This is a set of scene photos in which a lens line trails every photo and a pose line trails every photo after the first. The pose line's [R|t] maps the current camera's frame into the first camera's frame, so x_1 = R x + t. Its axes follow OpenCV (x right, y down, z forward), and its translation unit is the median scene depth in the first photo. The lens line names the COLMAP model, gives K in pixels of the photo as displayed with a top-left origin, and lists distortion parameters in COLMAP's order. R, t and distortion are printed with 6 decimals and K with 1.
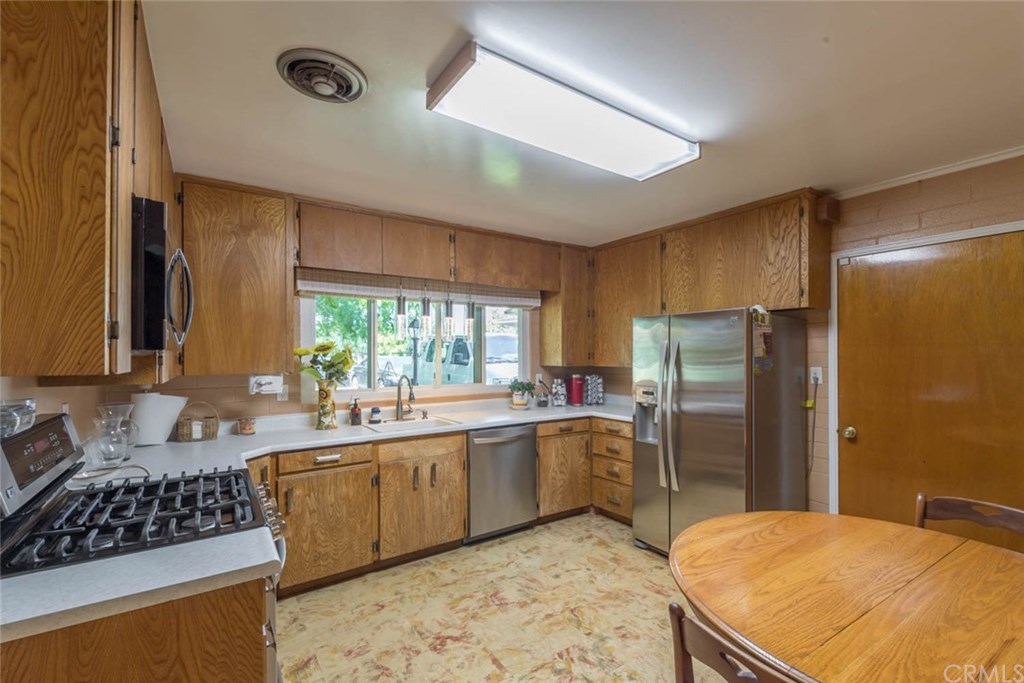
lens RADIAL K [[431.1, 0, 508.3], [0, 431.1, 355.7], [0, 0, 1]] dist [-0.001640, -0.000266]
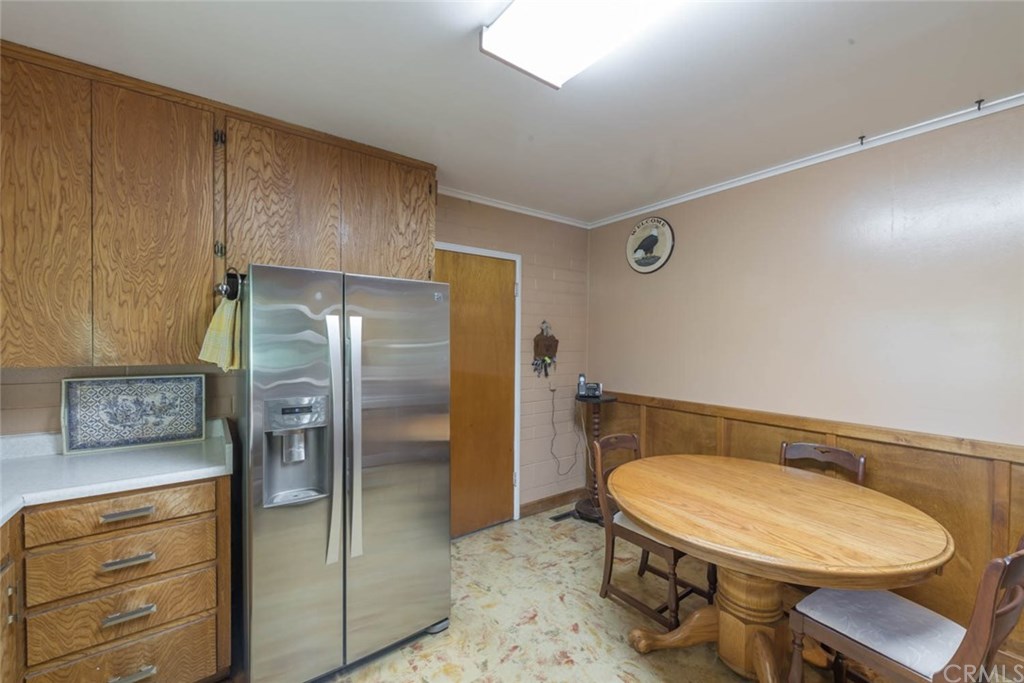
lens RADIAL K [[417.6, 0, 512.6], [0, 417.6, 348.4], [0, 0, 1]] dist [0.001038, 0.000026]
pose [[-0.044908, -0.013418, 0.998901, -0.228149], [-0.005063, 0.999900, 0.013204, 0.001575], [-0.998978, -0.004465, -0.044972, 0.814666]]
